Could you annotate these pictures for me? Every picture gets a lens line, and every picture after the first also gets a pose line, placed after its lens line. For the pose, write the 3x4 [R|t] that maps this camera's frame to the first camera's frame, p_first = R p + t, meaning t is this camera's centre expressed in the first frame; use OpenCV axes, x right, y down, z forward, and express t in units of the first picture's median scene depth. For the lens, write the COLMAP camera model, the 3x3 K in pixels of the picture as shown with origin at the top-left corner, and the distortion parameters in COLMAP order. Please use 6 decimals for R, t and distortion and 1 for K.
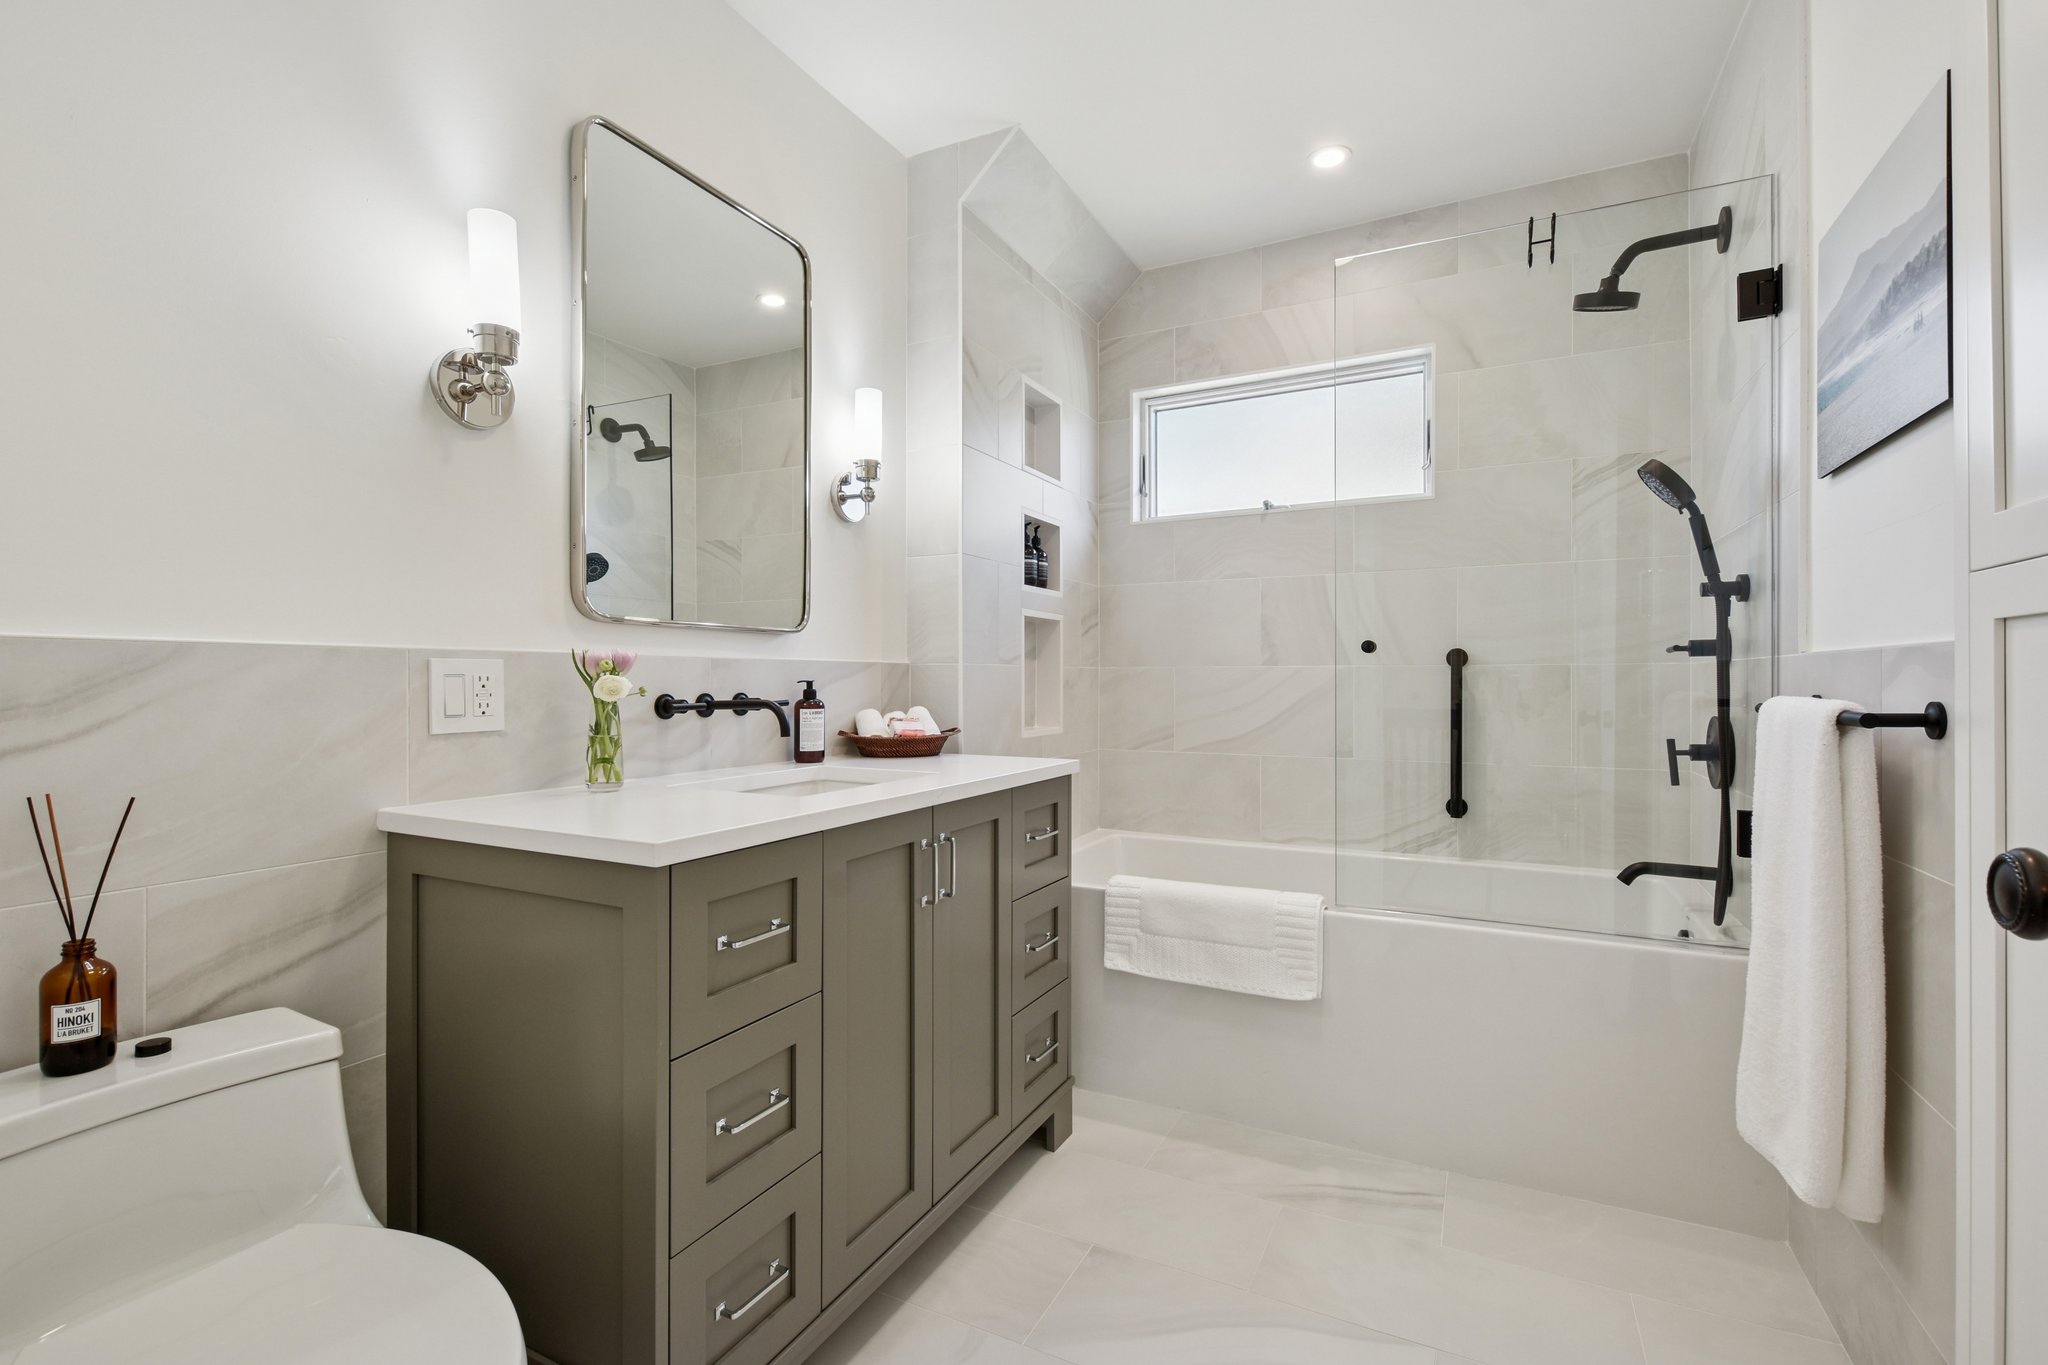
lens RADIAL K [[930.2, 0, 1030.2], [0, 930.2, 679.2], [0, 0, 1]] dist [-0.004668, 0.000008]
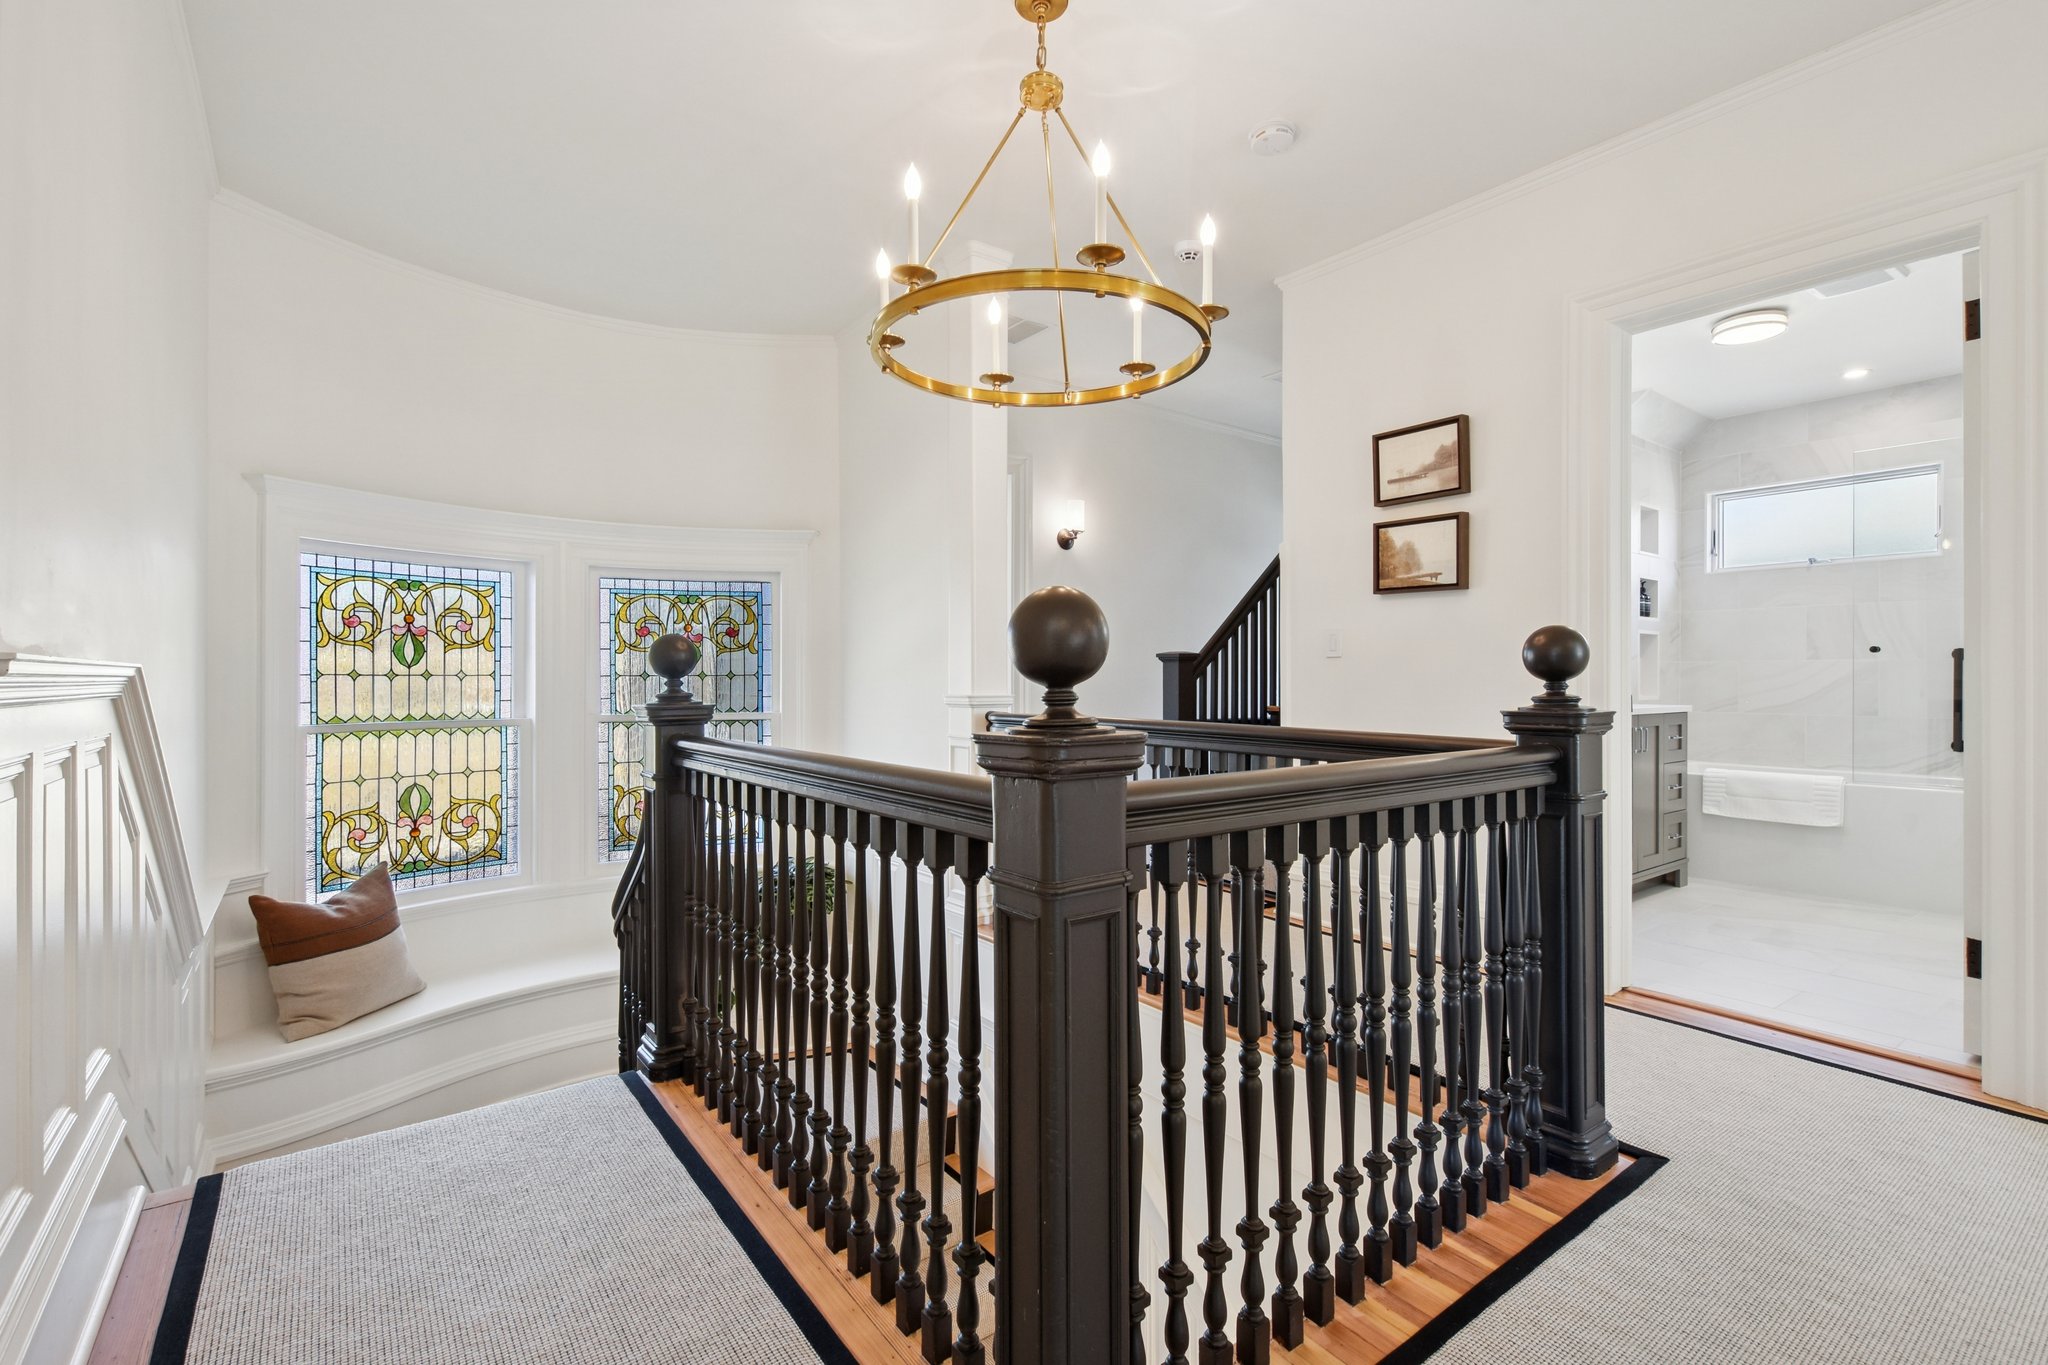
lens RADIAL K [[930.2, 0, 1005.4], [0, 930.2, 681.8], [0, 0, 1]] dist [-0.004668, 0.000008]
pose [[0.889468, 0.004064, -0.456979, -0.270968], [-0.003150, 0.999991, 0.002763, 0.024850], [0.456986, -0.001019, 0.889473, -1.143048]]
